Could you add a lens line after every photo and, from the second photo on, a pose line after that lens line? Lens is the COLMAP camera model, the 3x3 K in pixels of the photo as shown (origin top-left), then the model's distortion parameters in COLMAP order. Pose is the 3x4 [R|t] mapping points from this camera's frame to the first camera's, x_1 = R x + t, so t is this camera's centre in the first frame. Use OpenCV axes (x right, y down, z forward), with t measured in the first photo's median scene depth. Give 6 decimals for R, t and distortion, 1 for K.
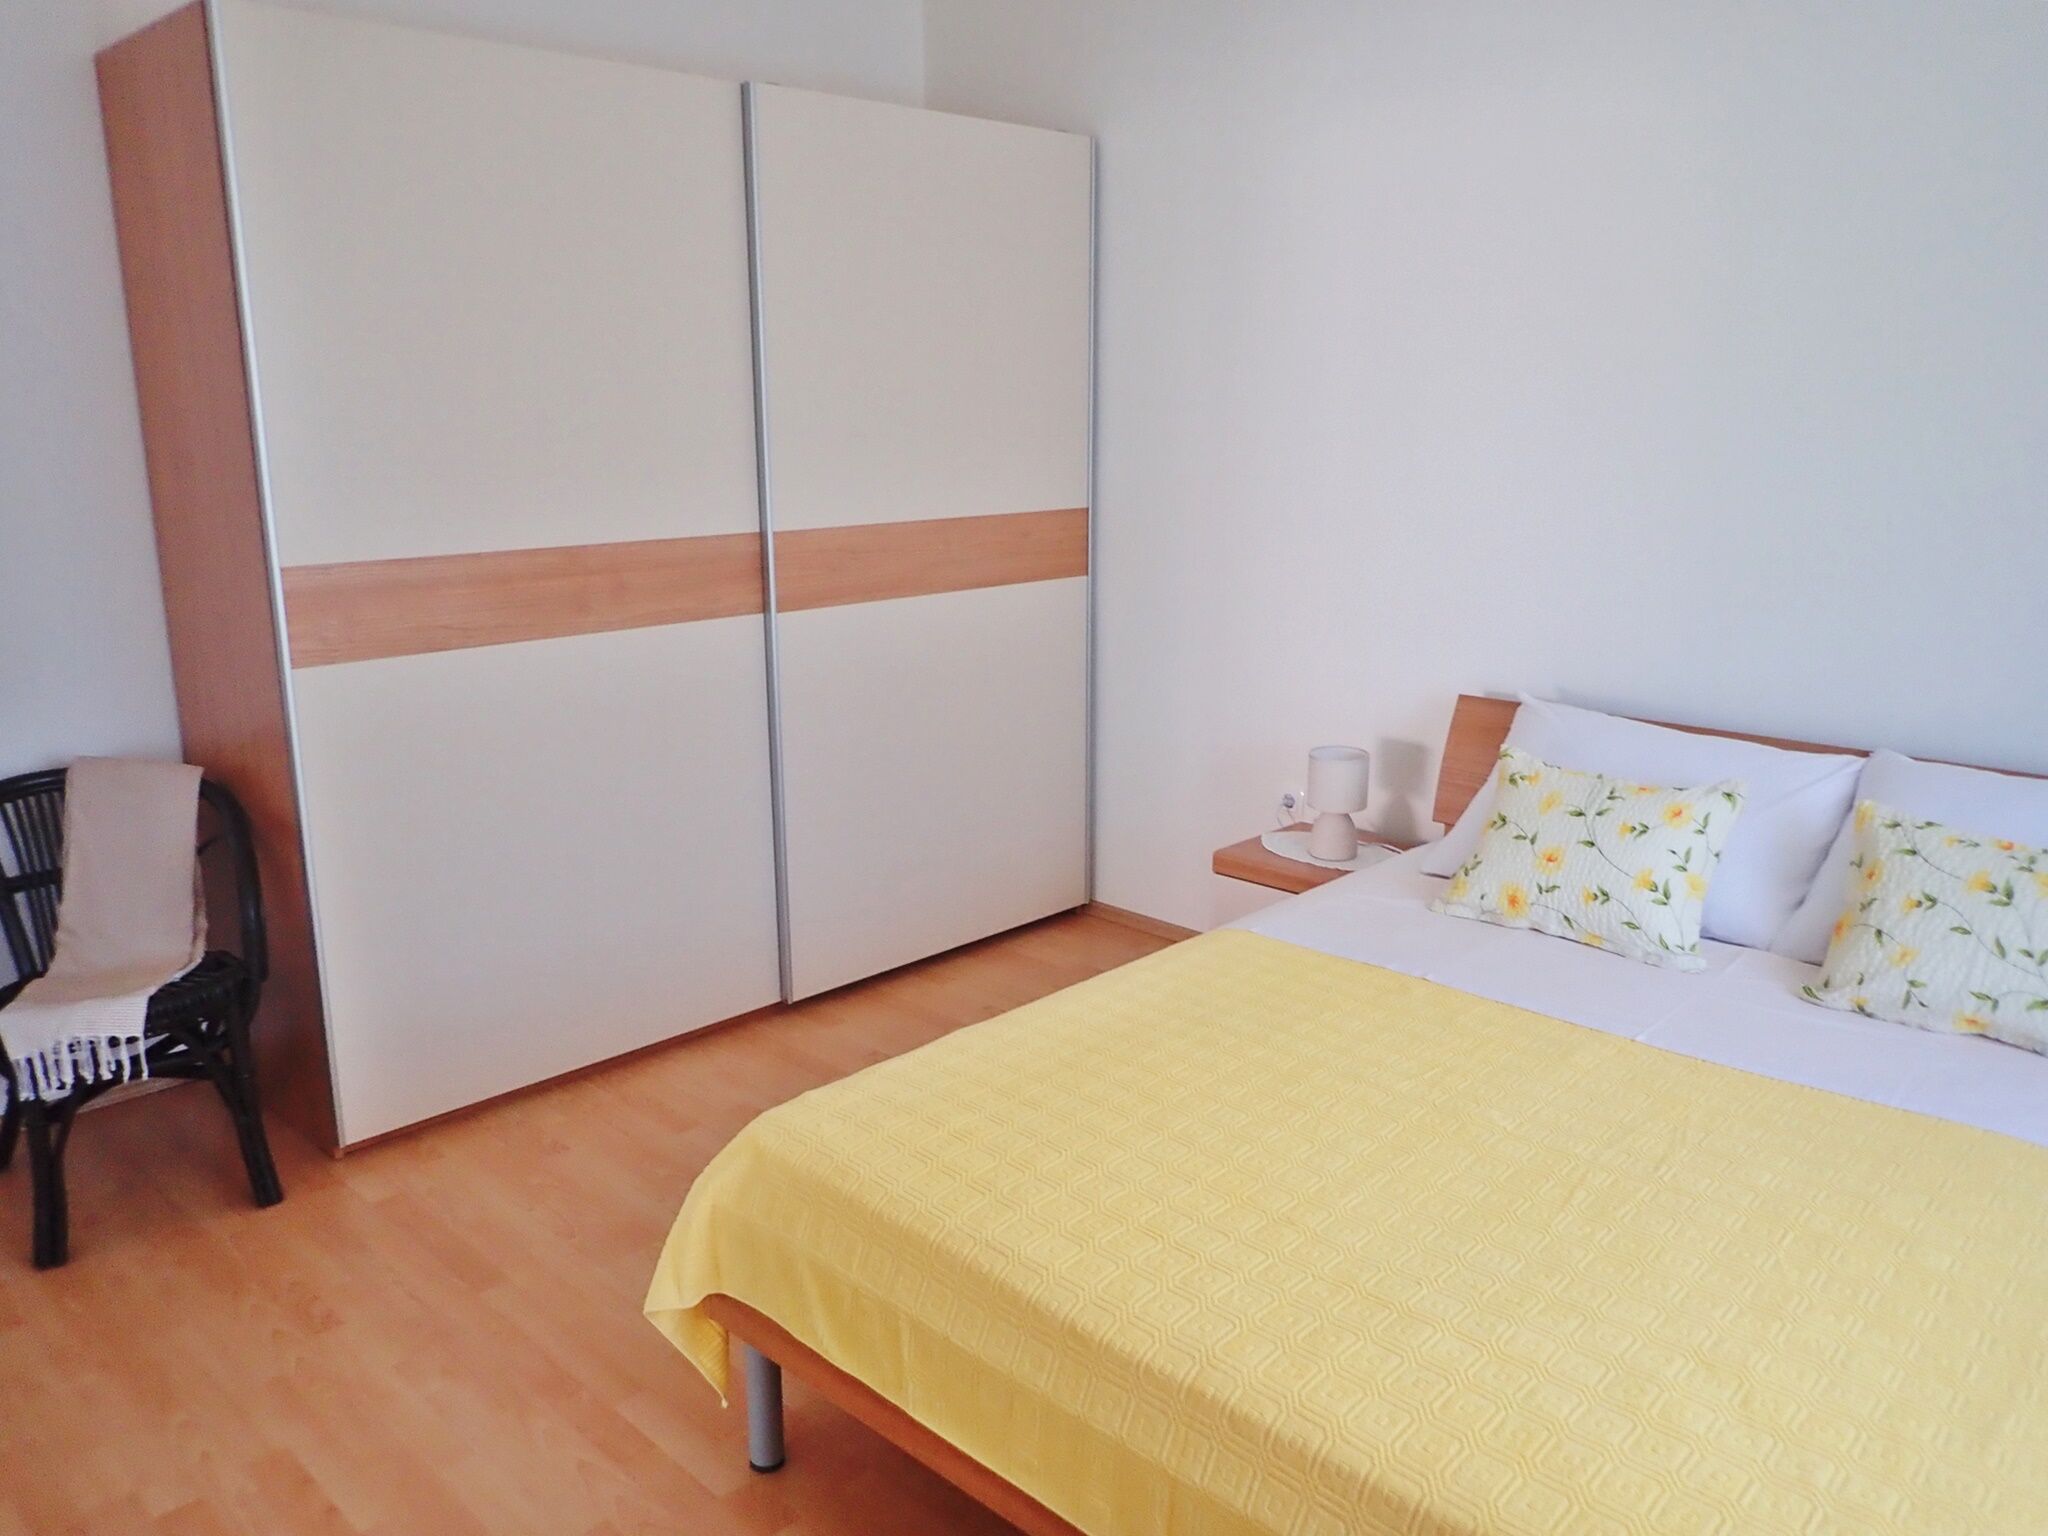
lens RADIAL K [[1509.6, 0, 999.5], [0, 1509.6, 764.4], [0, 0, 1]] dist [-0.001714, -0.004878]
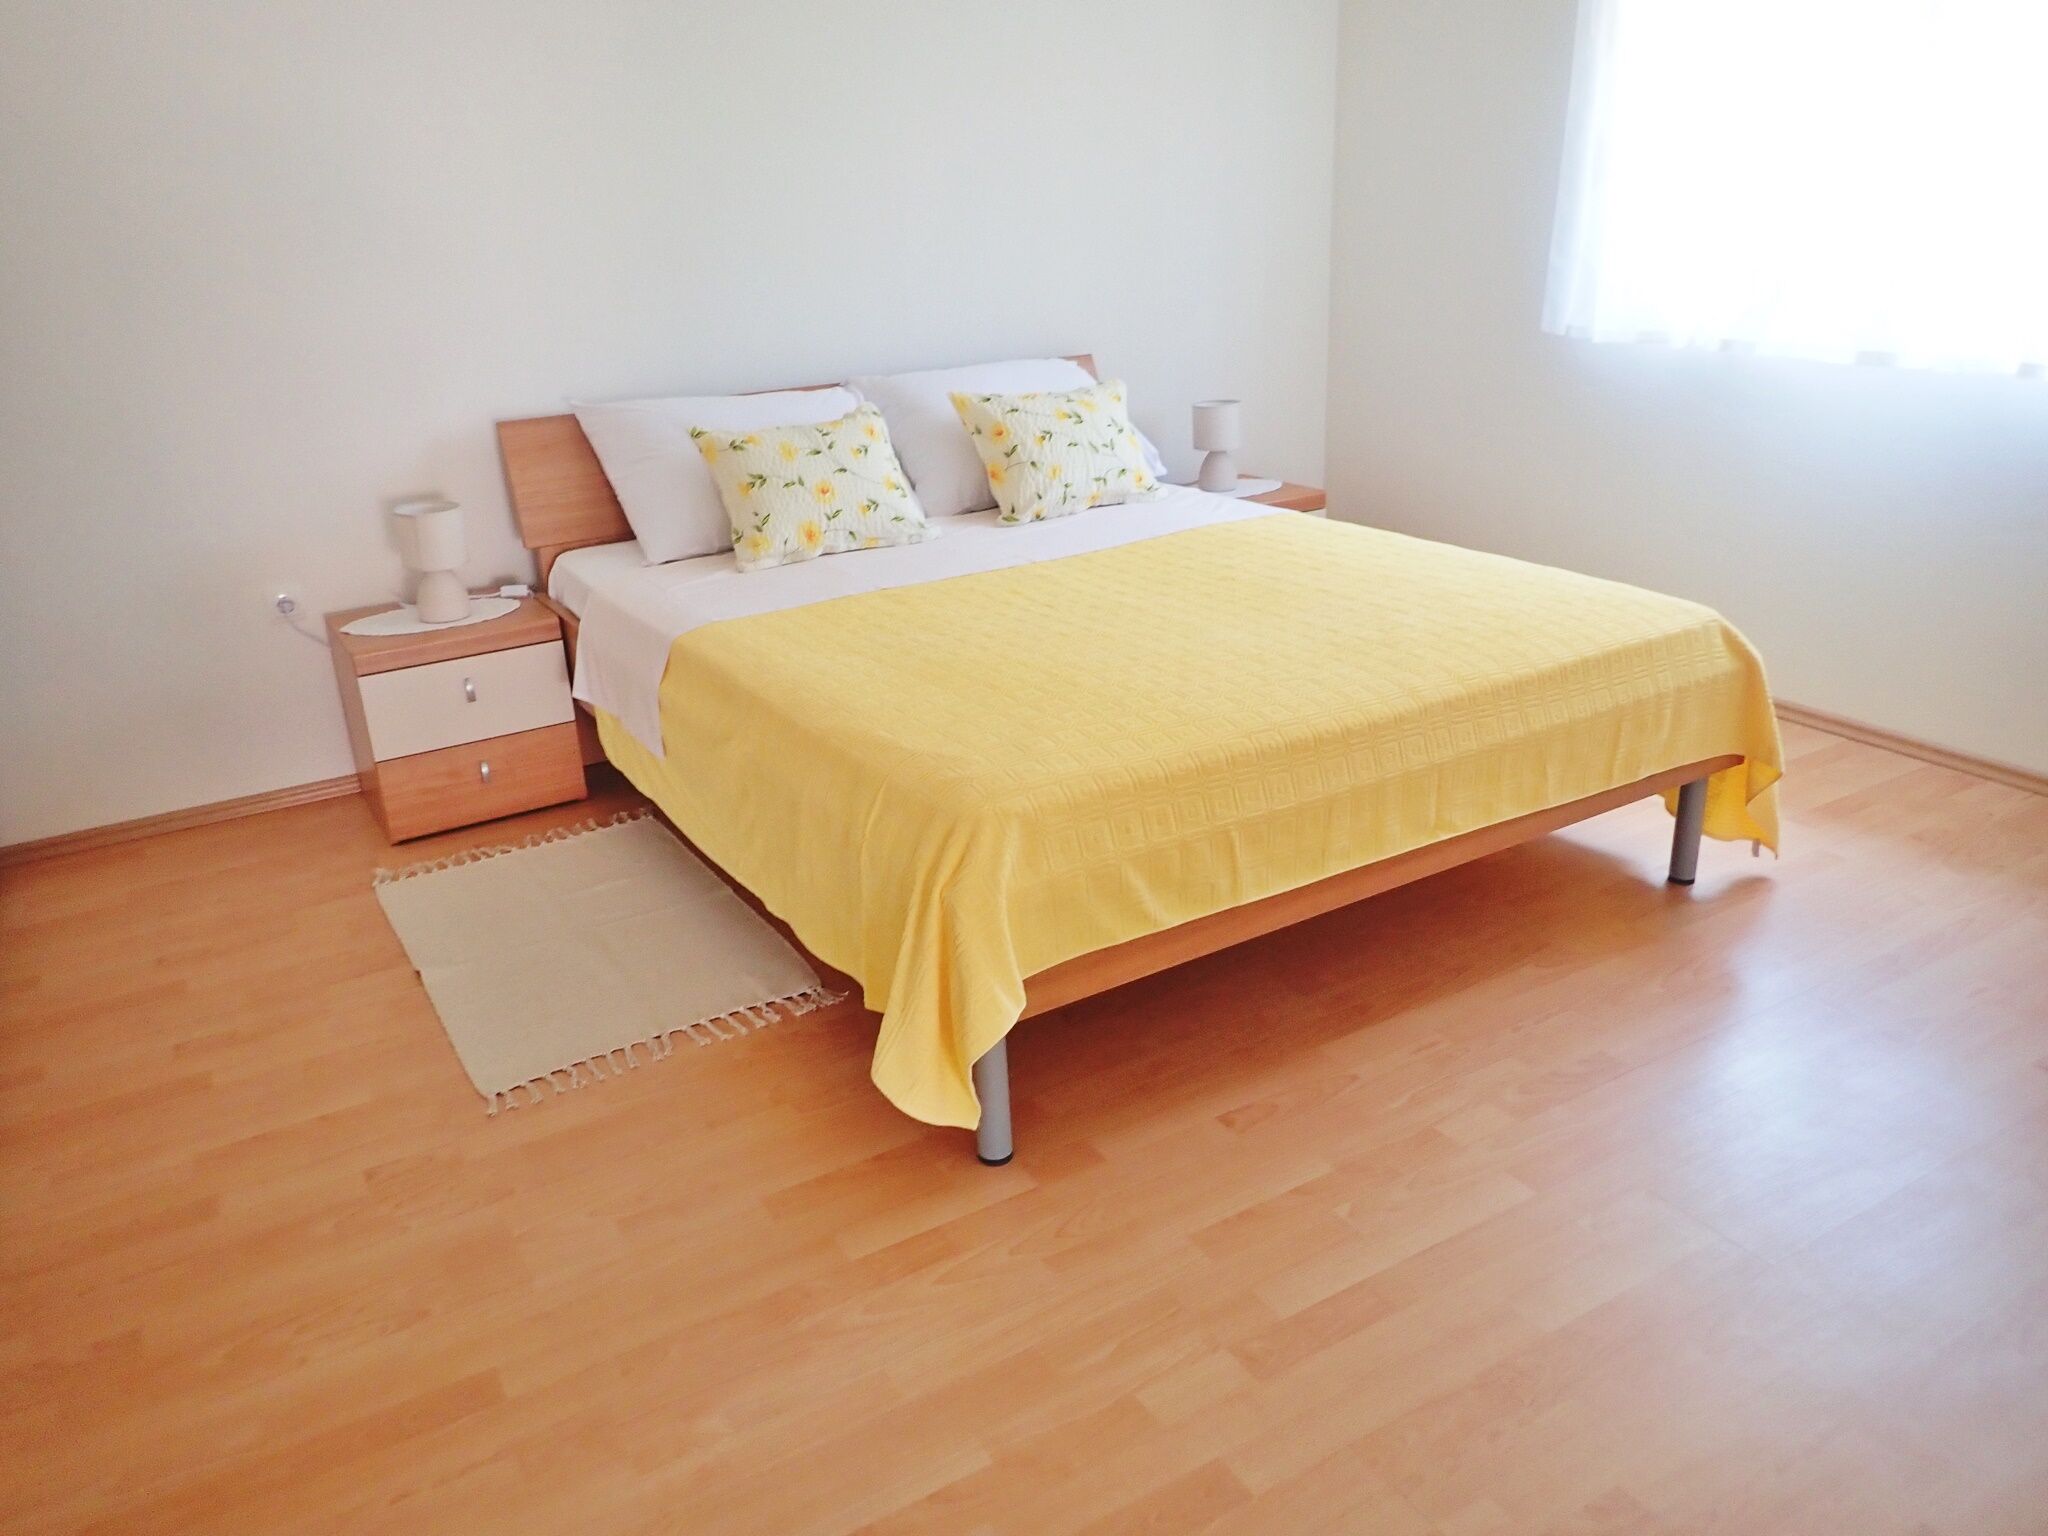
lens RADIAL K [[1509.6, 0, 999.5], [0, 1509.6, 764.4], [0, 0, 1]] dist [-0.001714, -0.004878]
pose [[0.258848, -0.354187, 0.898637, -0.856066], [0.264952, 0.920696, 0.286564, -0.050757], [-0.928870, 0.163919, 0.332163, 0.563905]]
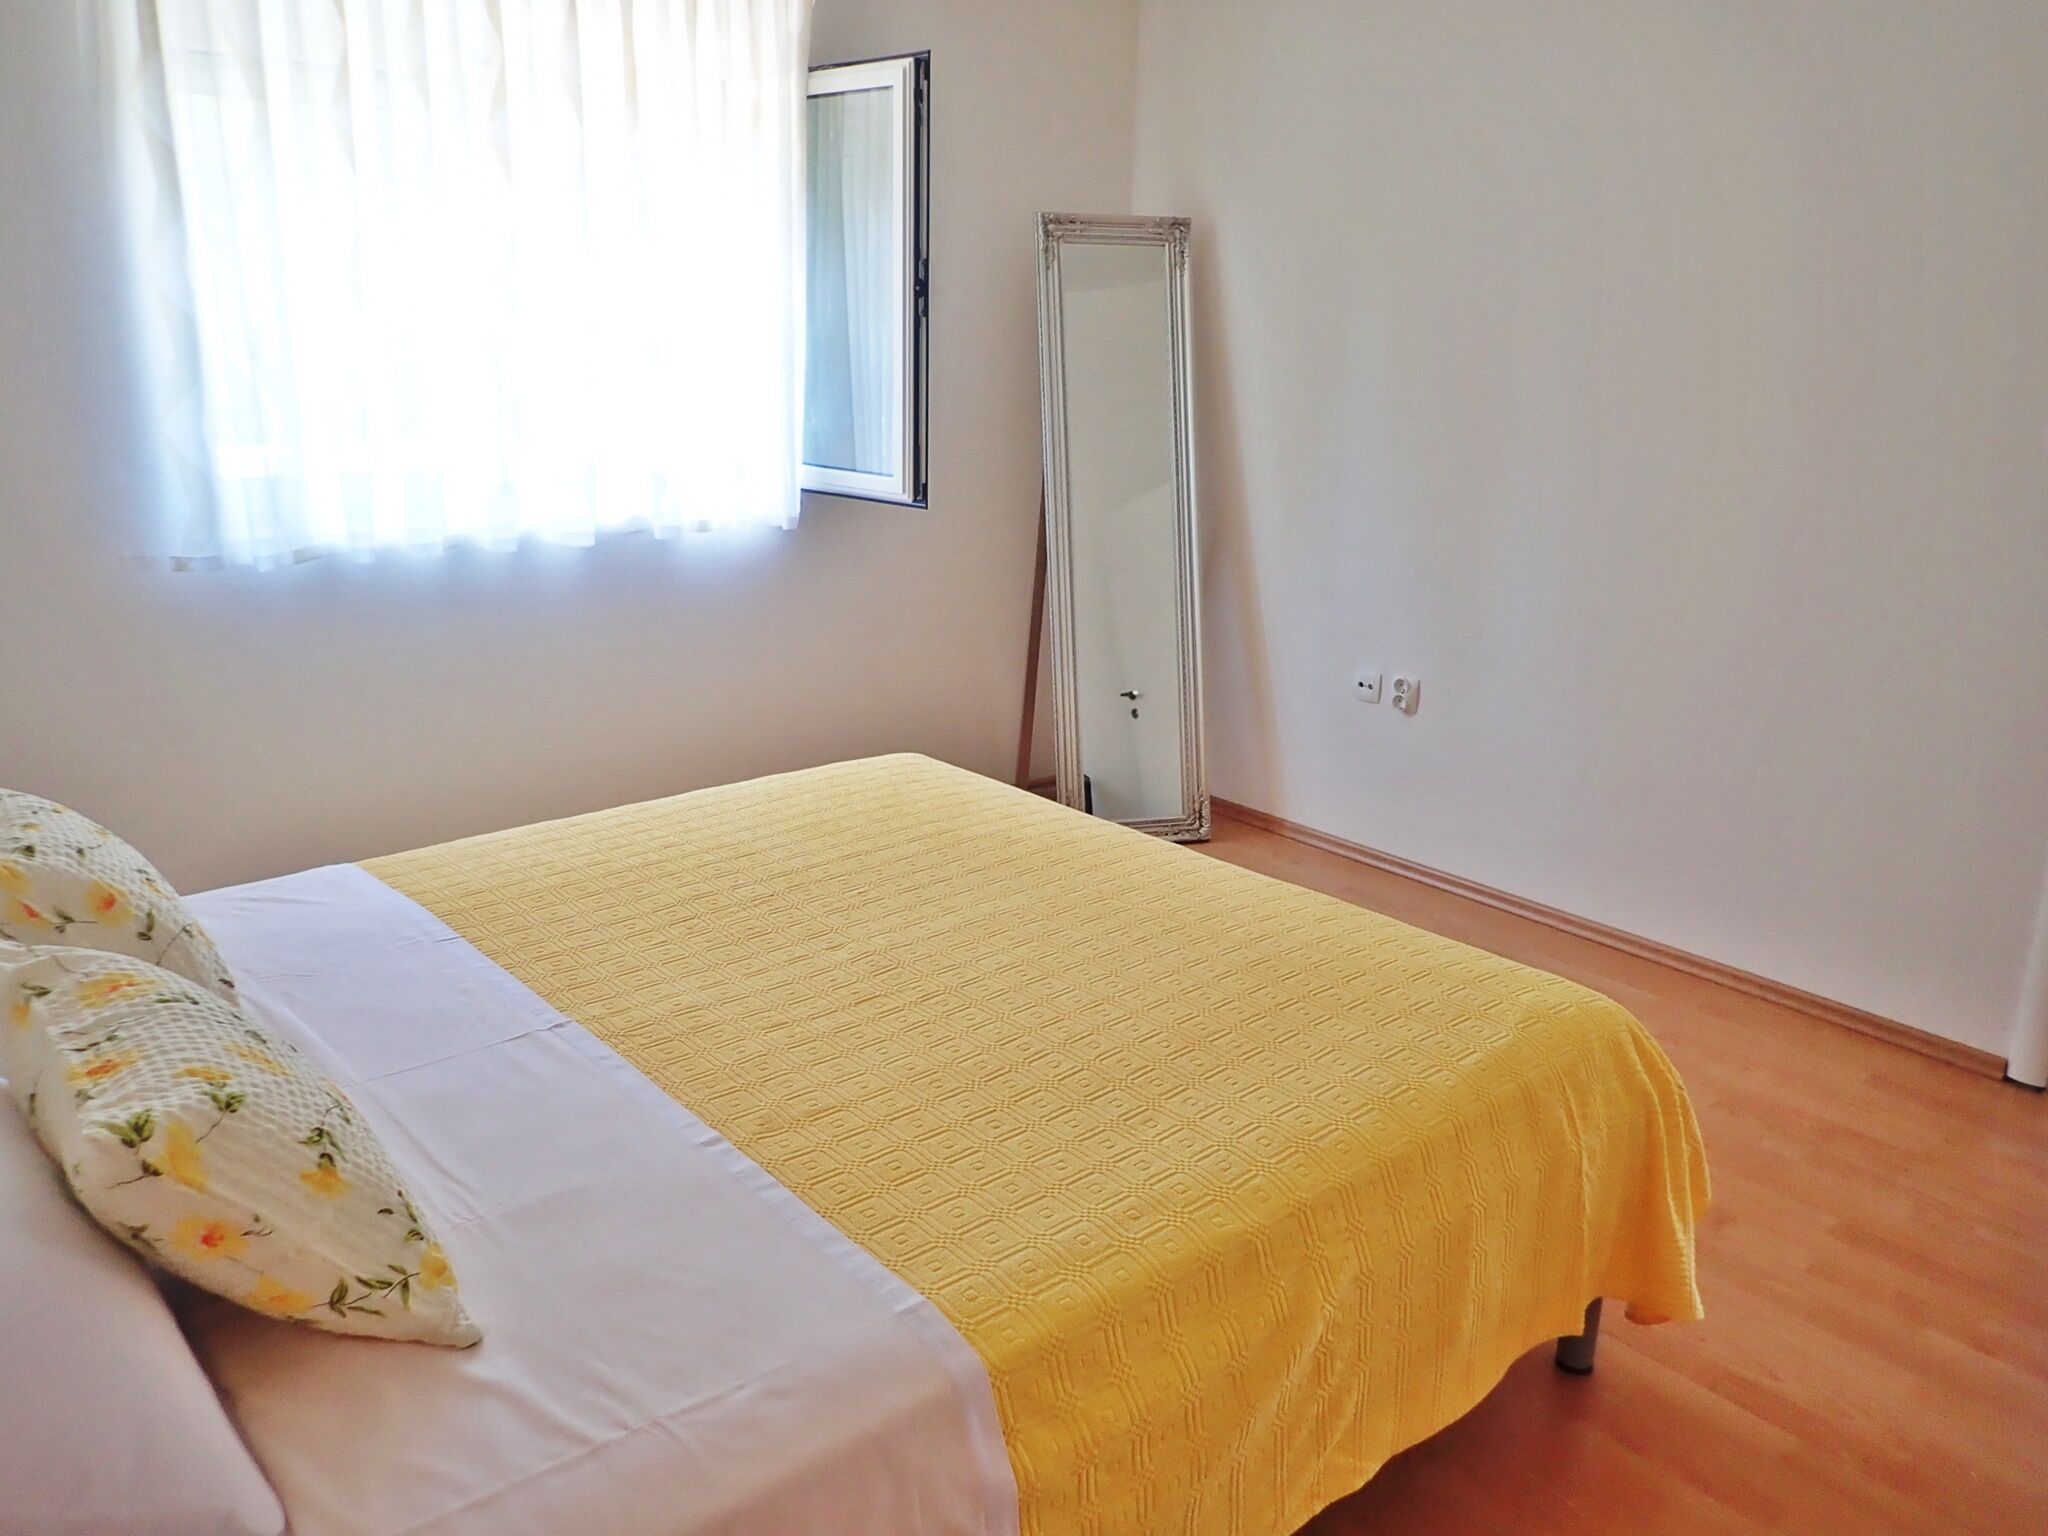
lens RADIAL K [[1582.6, 0, 1024.0], [0, 1582.6, 768.0], [0, 0, 1]] dist [-0.004027, 0.000353]
pose [[-0.995496, -0.040567, 0.085691, 0.119758], [0.006746, 0.871236, 0.490818, -0.326964], [-0.094568, 0.489185, -0.867038, 1.554387]]
